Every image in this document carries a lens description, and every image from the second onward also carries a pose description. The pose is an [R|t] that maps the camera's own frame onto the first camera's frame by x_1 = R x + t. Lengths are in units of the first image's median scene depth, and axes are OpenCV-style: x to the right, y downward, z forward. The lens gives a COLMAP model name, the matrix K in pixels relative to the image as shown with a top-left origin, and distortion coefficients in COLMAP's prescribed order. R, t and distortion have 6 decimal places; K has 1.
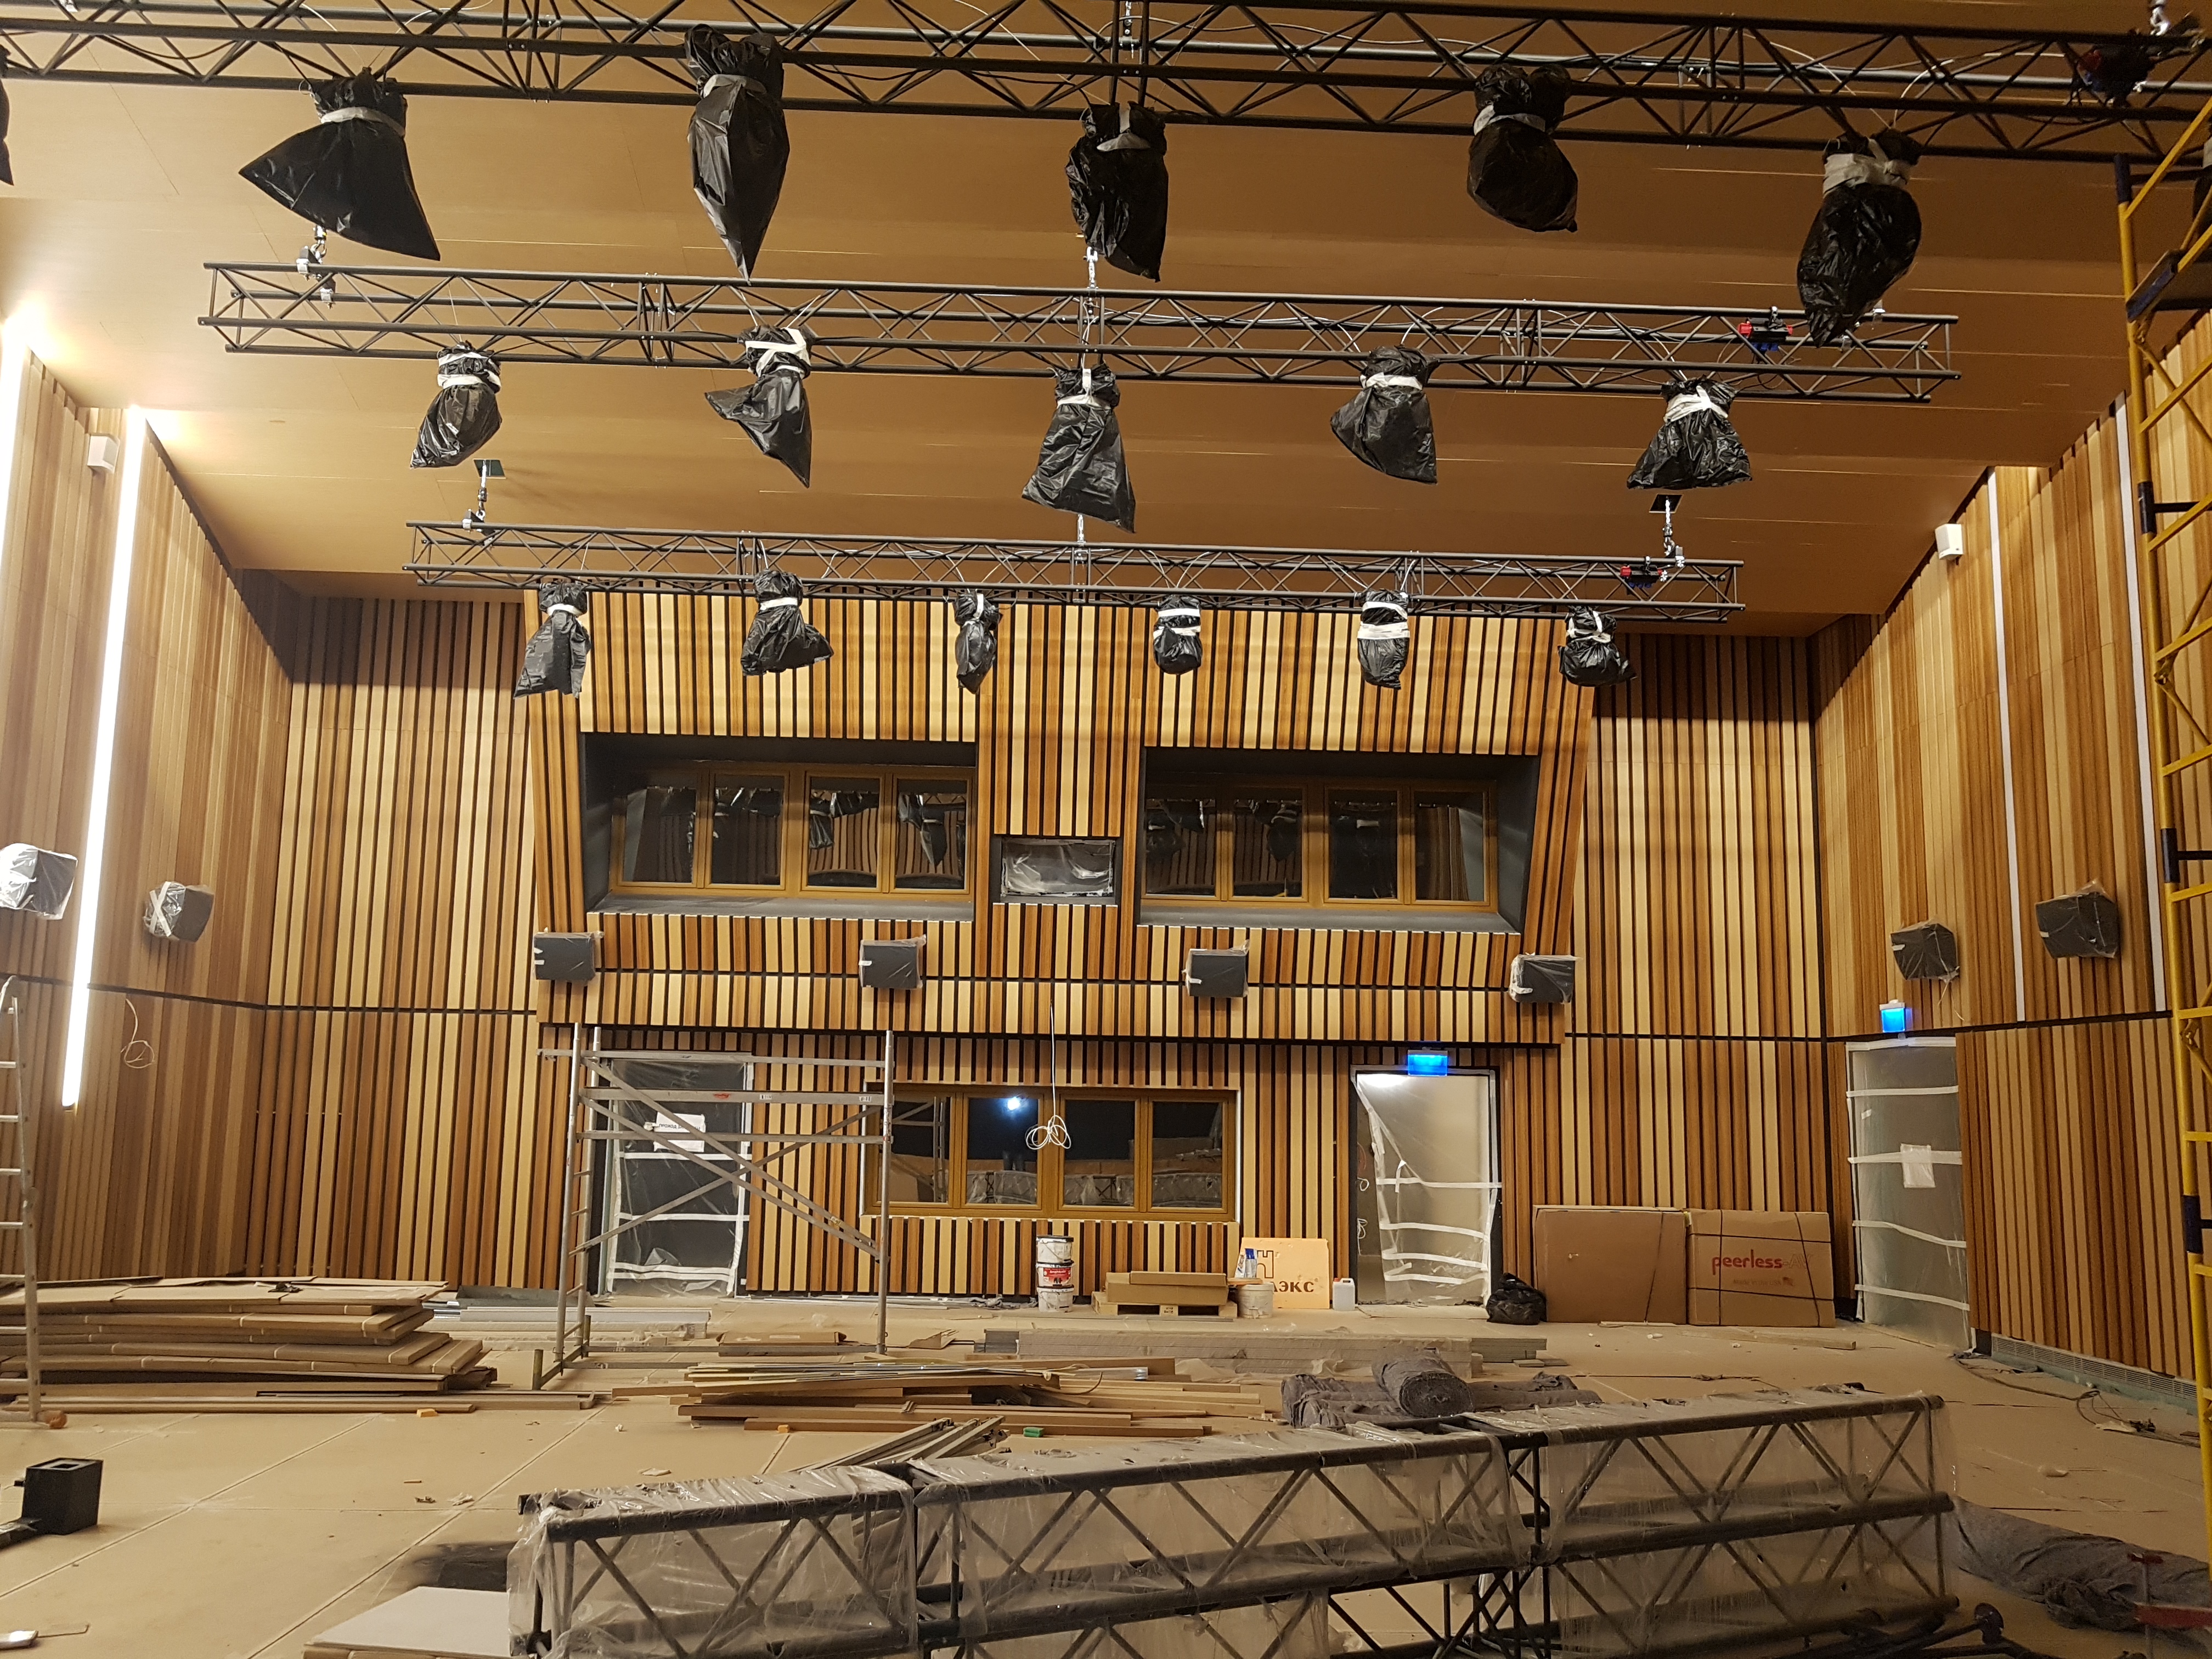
lens RADIAL K [[1675.0, 0, 1105.0], [0, 1675.0, 878.6], [0, 0, 1]] dist [-0.002731, -0.105288]
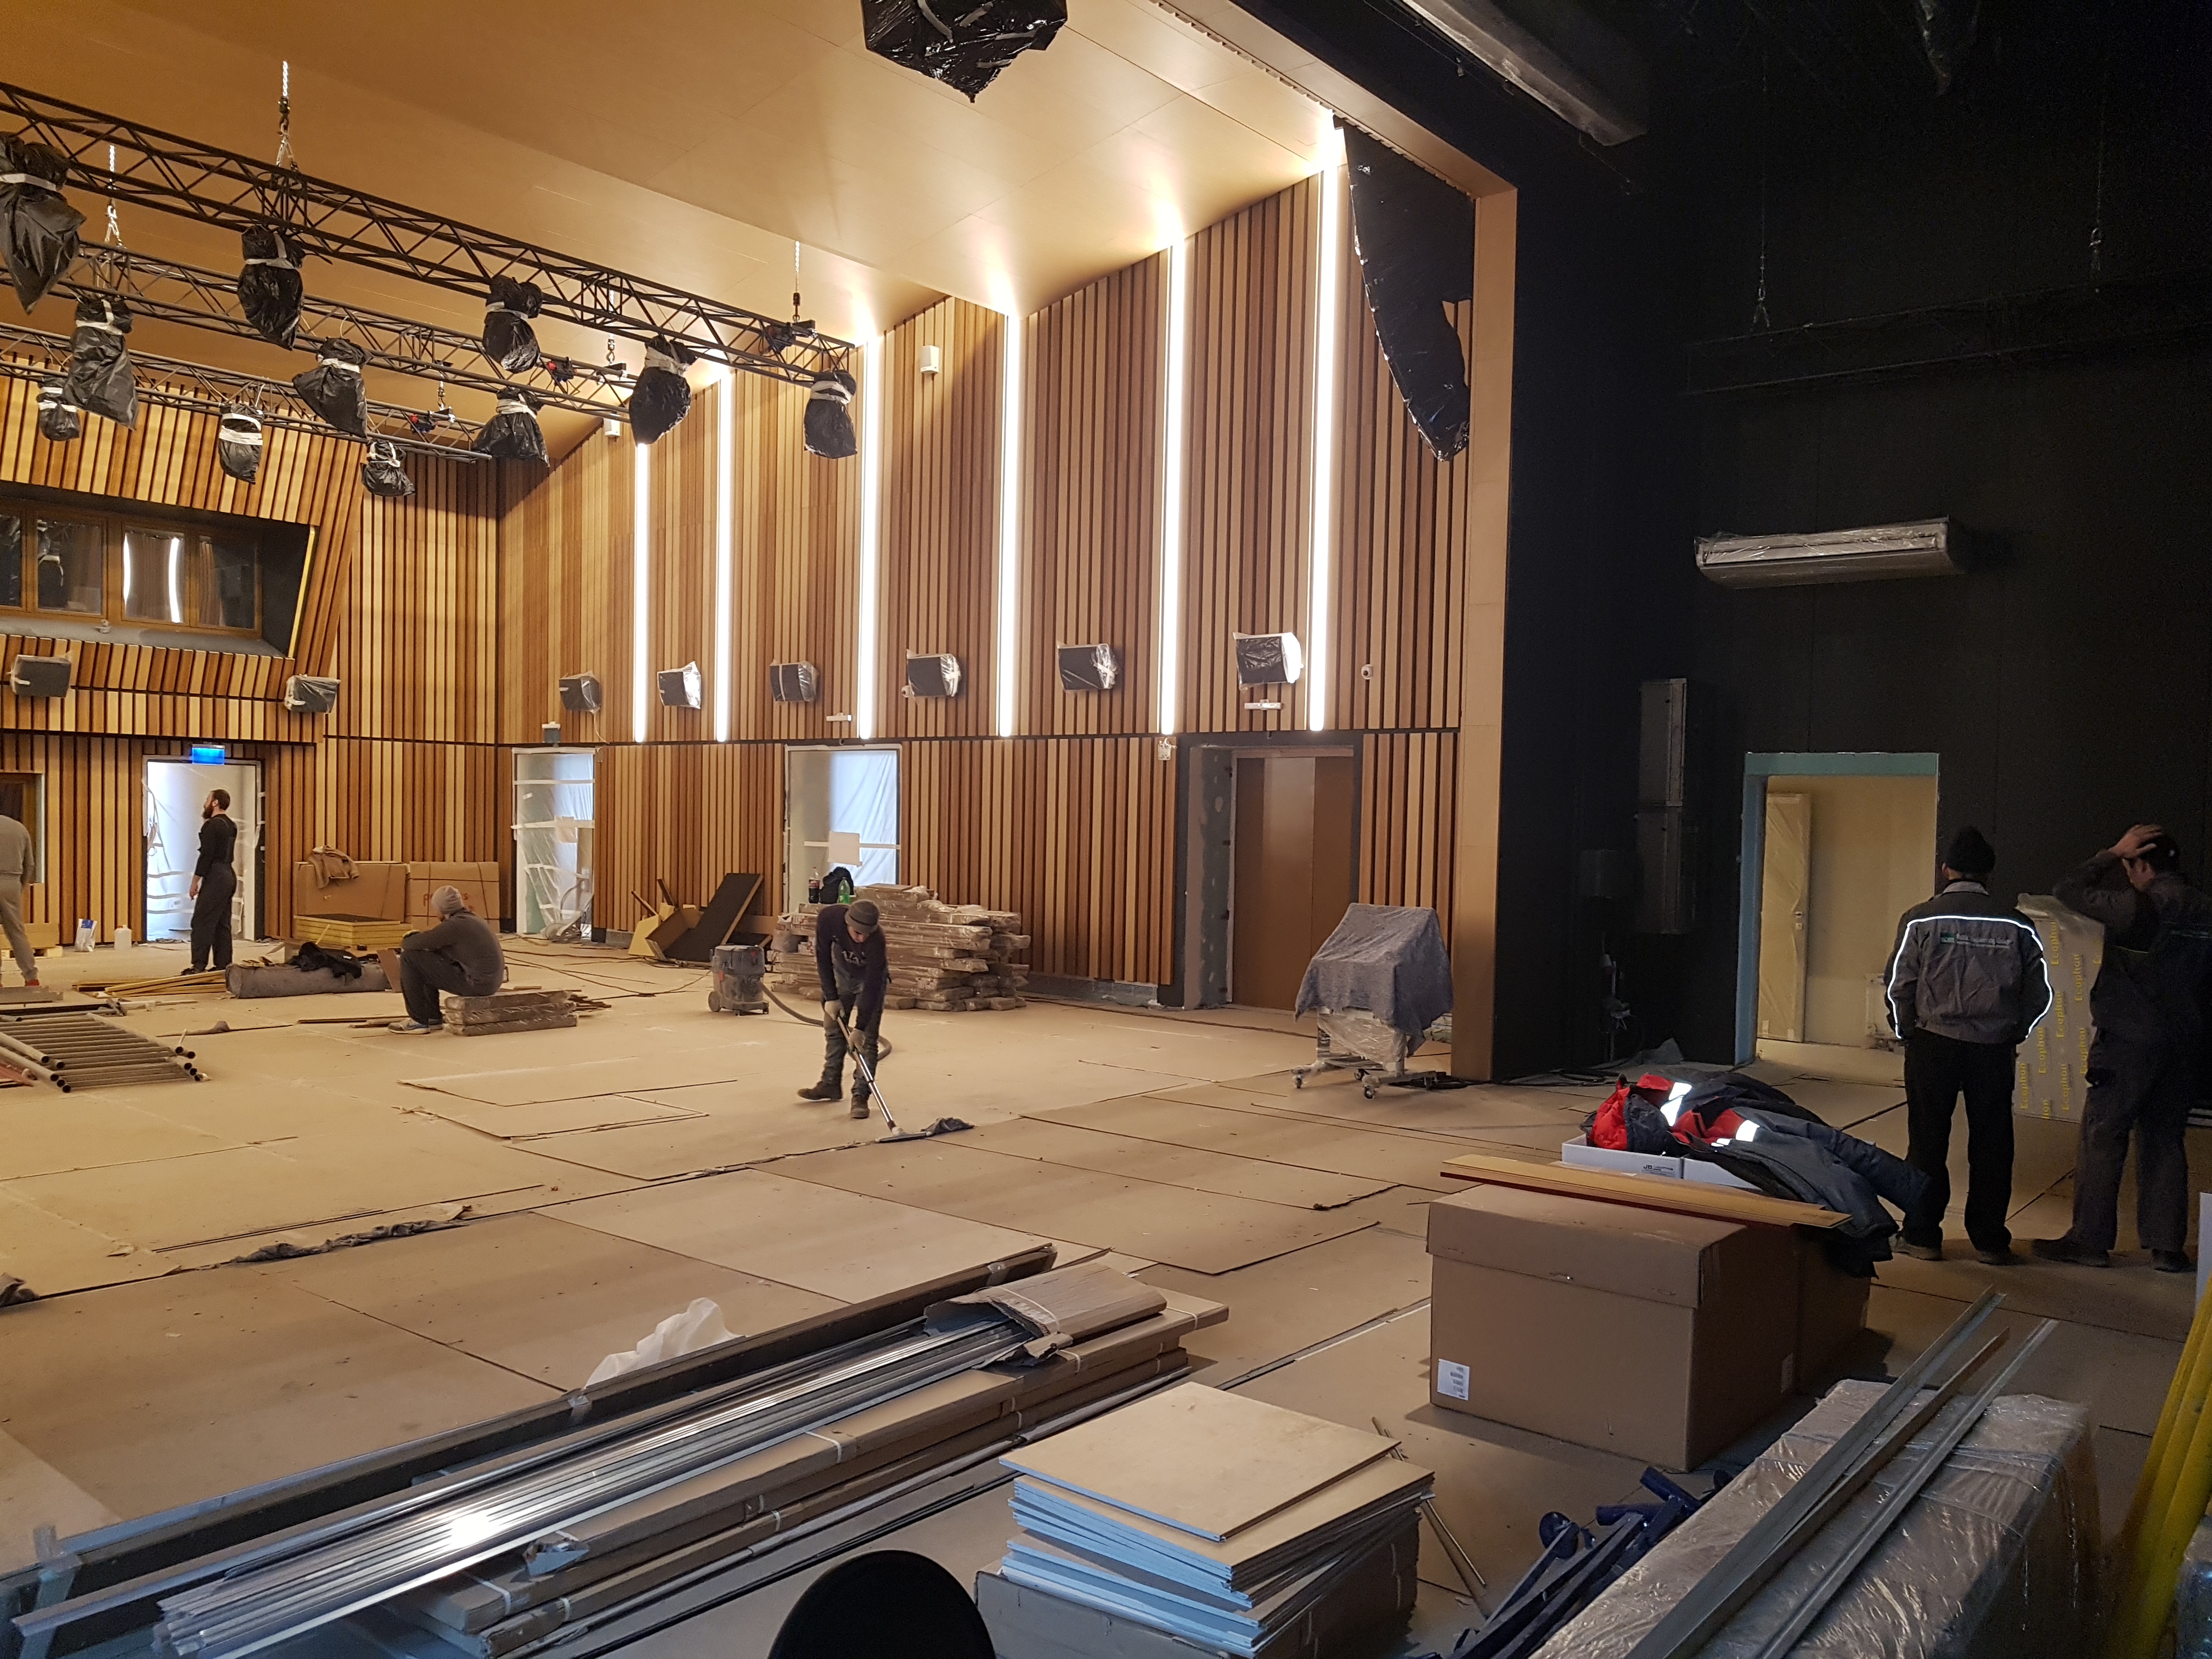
lens RADIAL K [[1675.0, 0, 1105.0], [0, 1675.0, 878.6], [0, 0, 1]] dist [-0.002731, -0.105288]
pose [[0.665062, -0.028047, 0.746261, -0.310905], [-0.109969, 0.984723, 0.135012, -0.044512], [-0.738647, -0.171857, 0.651817, -0.366262]]
